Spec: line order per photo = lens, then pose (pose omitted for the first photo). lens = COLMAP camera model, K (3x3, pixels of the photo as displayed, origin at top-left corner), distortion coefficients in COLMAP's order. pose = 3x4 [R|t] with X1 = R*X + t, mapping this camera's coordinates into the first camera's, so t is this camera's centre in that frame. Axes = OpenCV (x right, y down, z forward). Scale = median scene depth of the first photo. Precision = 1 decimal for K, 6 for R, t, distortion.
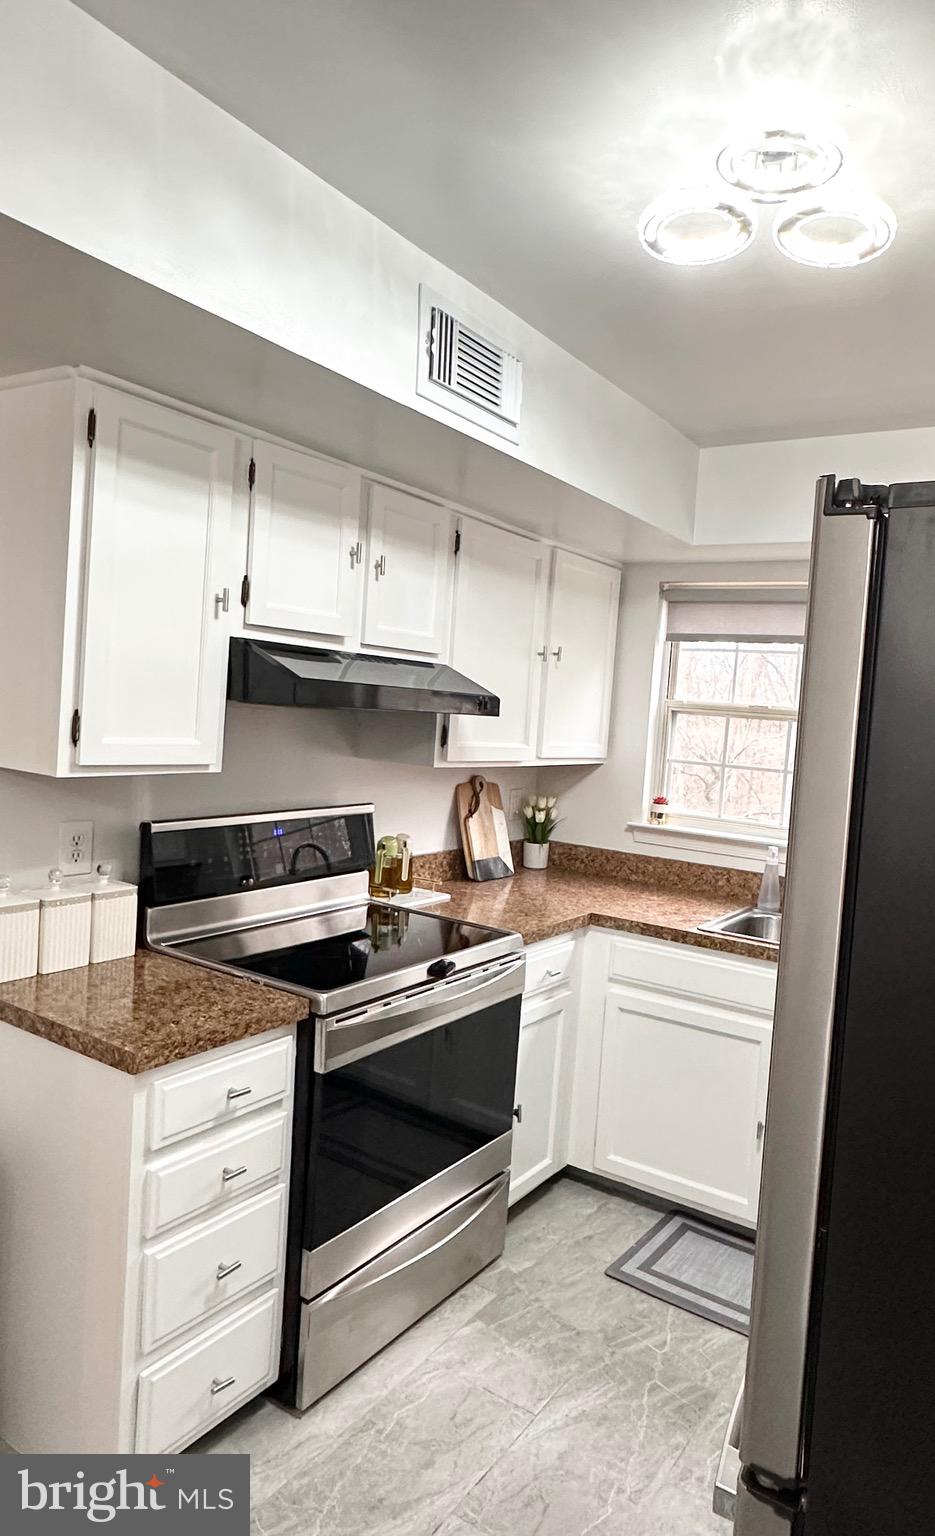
lens RADIAL K [[987.2, 0, 469.5], [0, 987.2, 727.4], [0, 0, 1]] dist [0.003944, 0.000373]
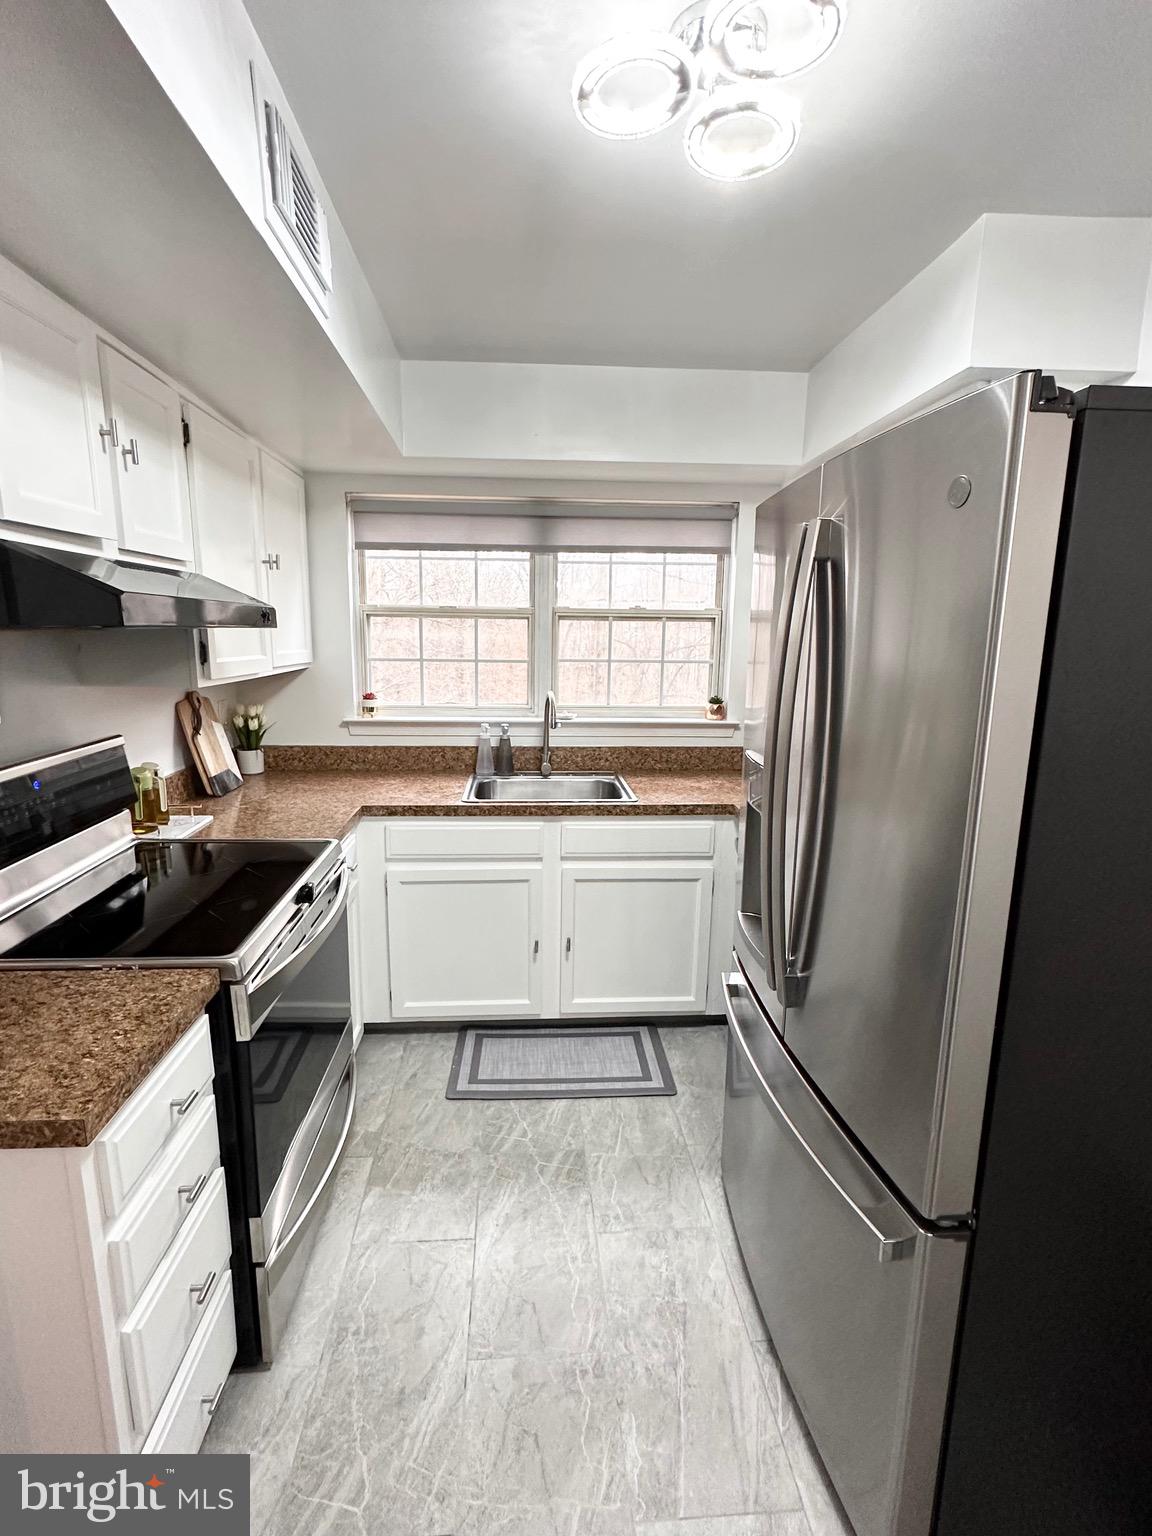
lens RADIAL K [[771.5, 0, 576.0], [0, 771.5, 768.0], [0, 0, 1]] dist [-0.000030, 0.000591]
pose [[0.791307, -0.165718, 0.588533, -0.197518], [0.055762, 0.978117, 0.200442, -0.011526], [-0.608871, -0.125793, 0.783232, 0.207138]]
